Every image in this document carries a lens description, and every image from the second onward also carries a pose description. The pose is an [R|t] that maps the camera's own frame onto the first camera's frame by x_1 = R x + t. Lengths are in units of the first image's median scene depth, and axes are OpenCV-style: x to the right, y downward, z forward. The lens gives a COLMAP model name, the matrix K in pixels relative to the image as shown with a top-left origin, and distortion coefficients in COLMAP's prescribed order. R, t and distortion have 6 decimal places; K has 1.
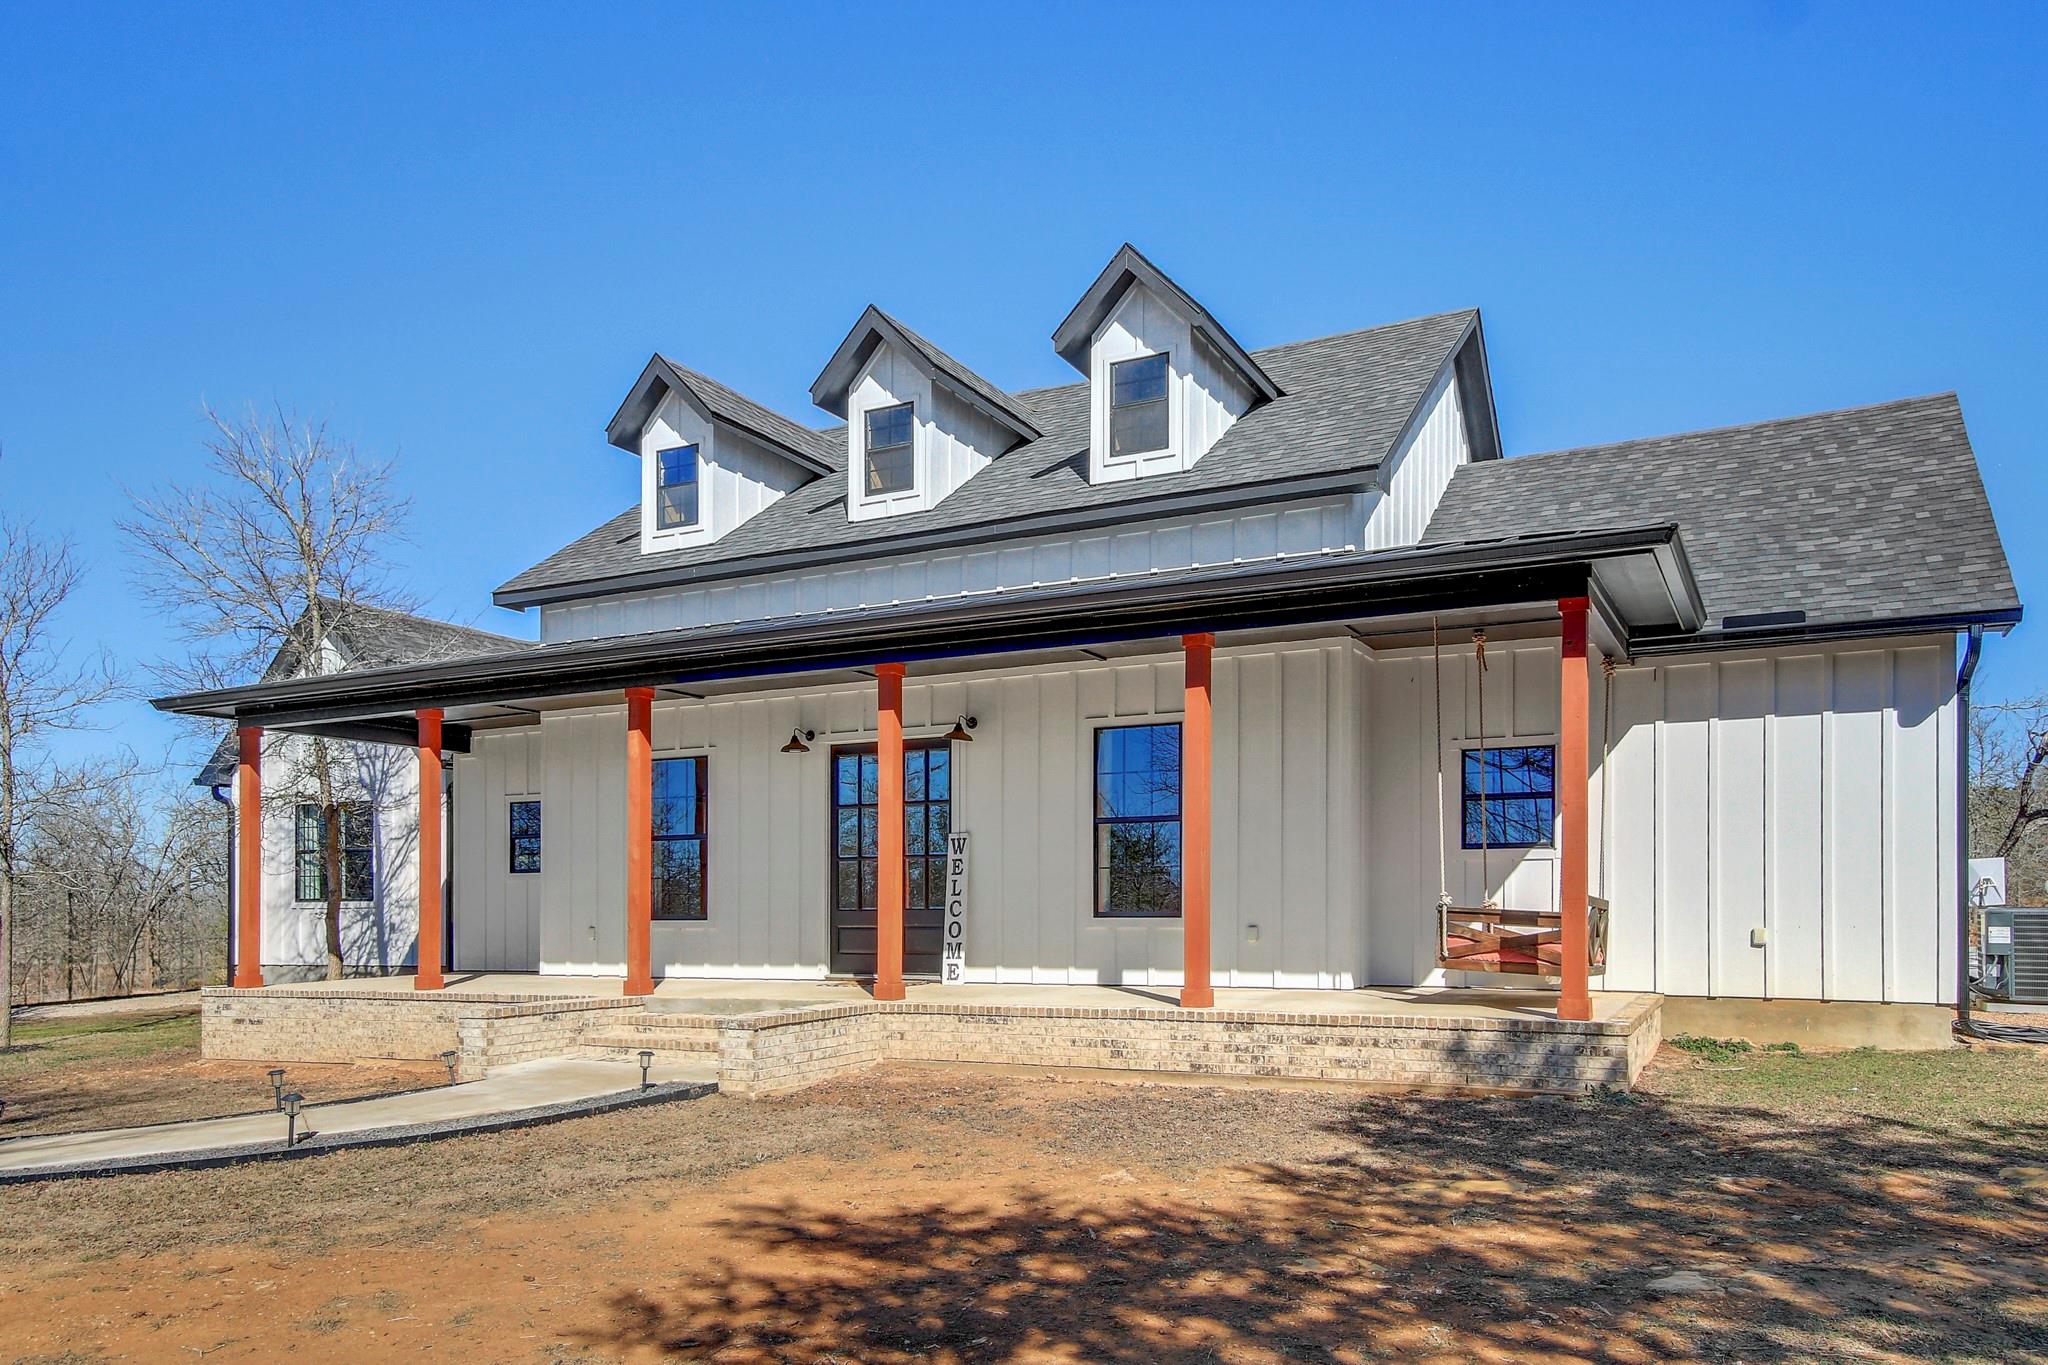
lens RADIAL K [[1427.9, 0, 1024.0], [0, 1427.9, 682.5], [0, 0, 1]] dist [0.002166, 0.078610]
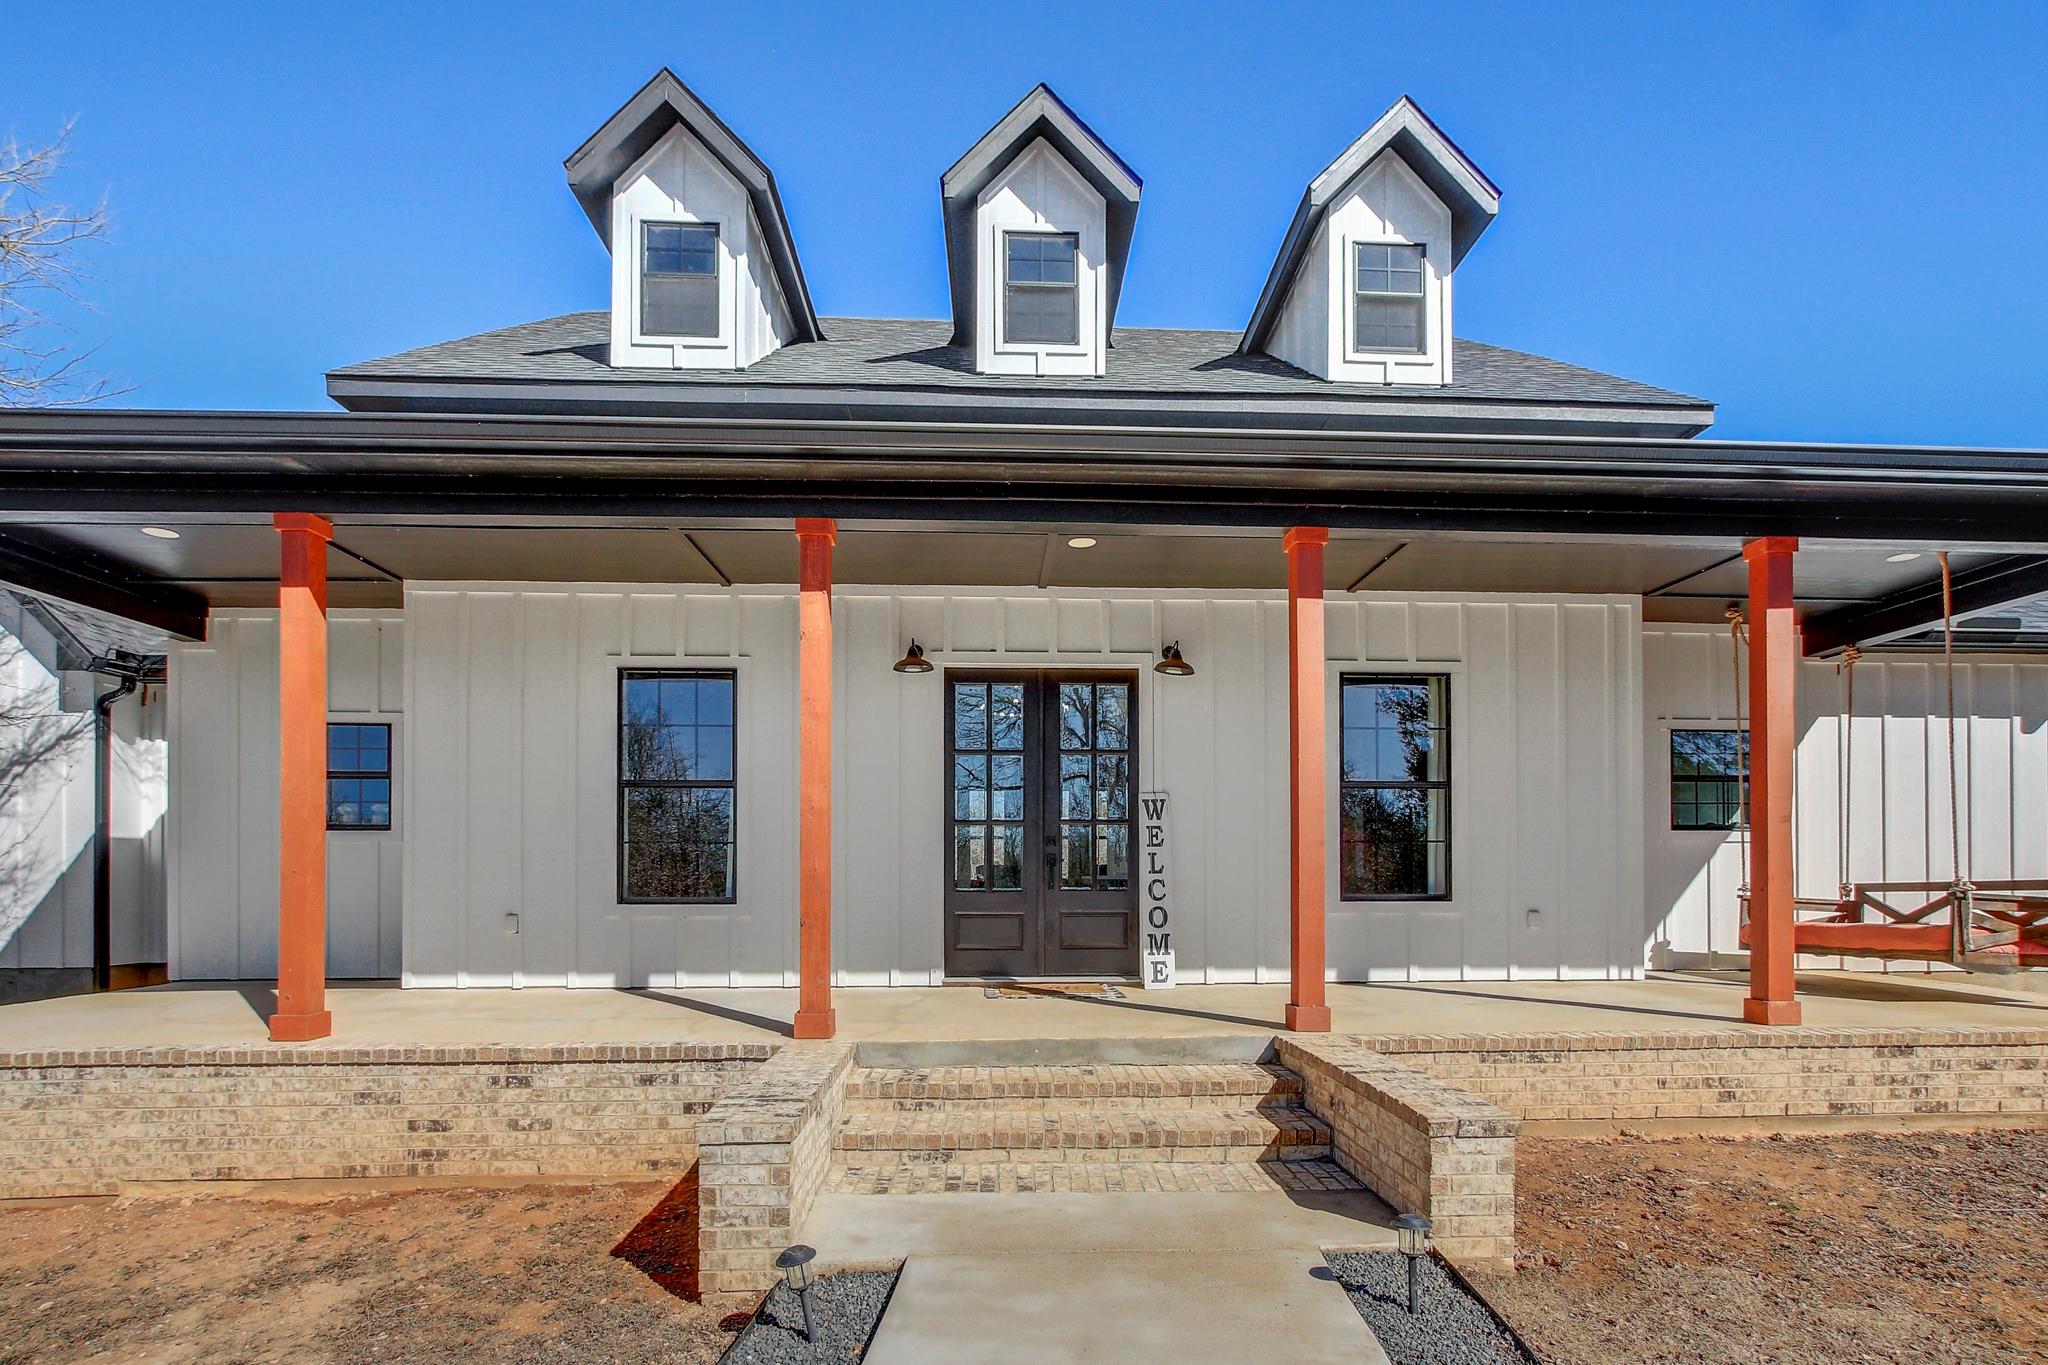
lens RADIAL K [[1034.1, 0, 1031.6], [0, 1034.1, 758.5], [0, 0, 1]] dist [-0.003610, 0.001539]
pose [[0.865112, 0.062079, 0.497722, -0.387009], [-0.083470, 0.996293, 0.020819, 0.081402], [-0.494584, -0.059555, 0.867087, 0.551730]]
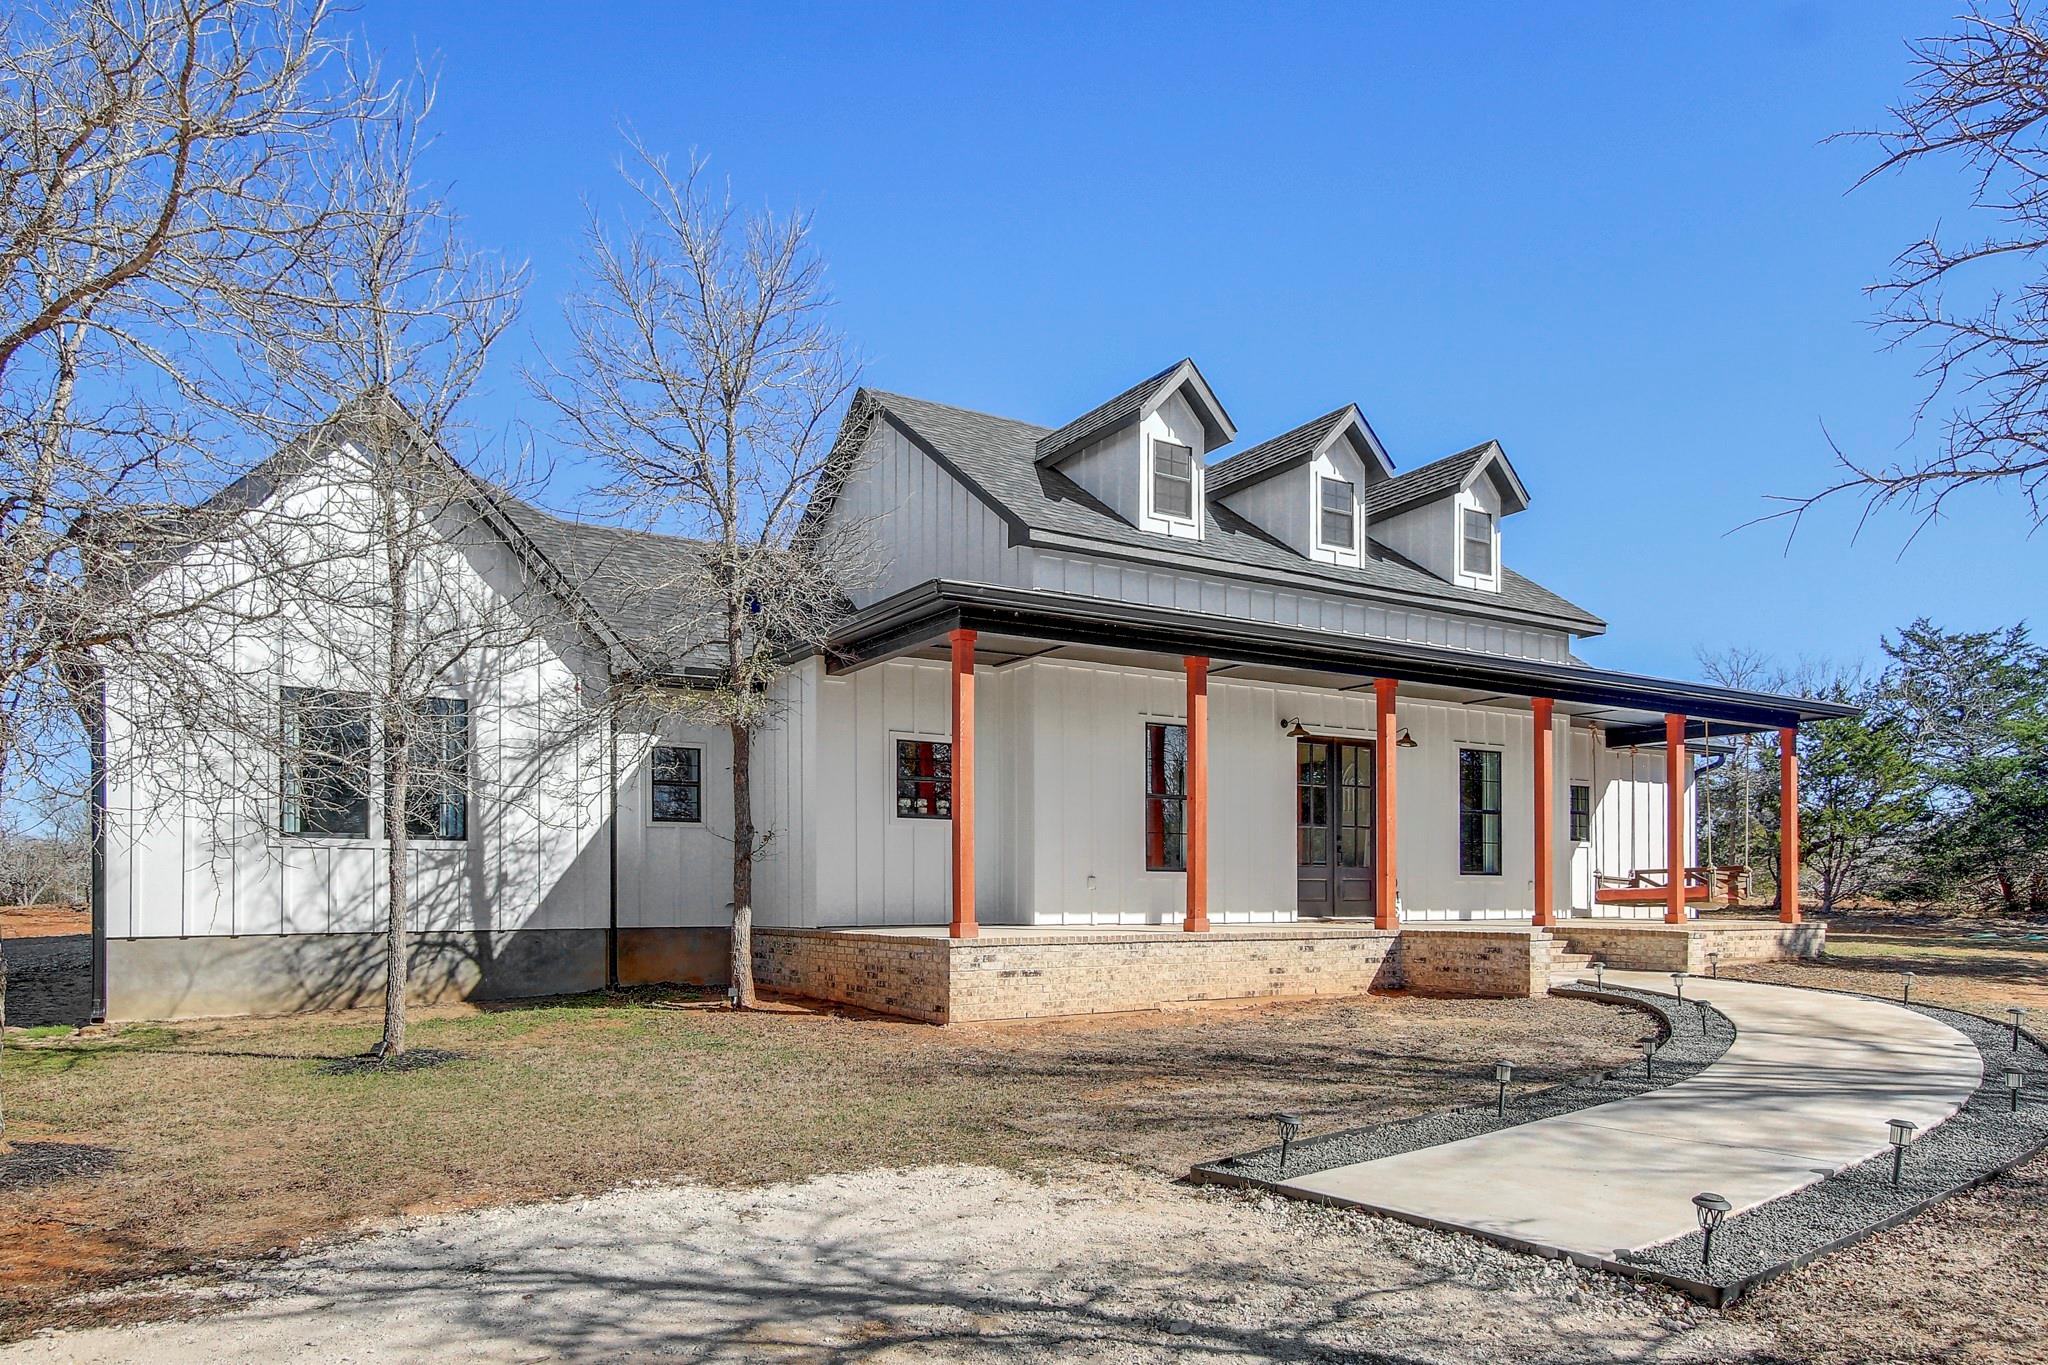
lens RADIAL K [[1357.7, 0, 1024.0], [0, 1357.7, 682.5], [0, 0, 1]] dist [0.084948, -0.114457]
pose [[0.507715, 0.138711, 0.850285, -1.359544], [-0.138491, 0.987259, -0.078361, 0.135068], [-0.850321, -0.077971, 0.520456, 0.627770]]
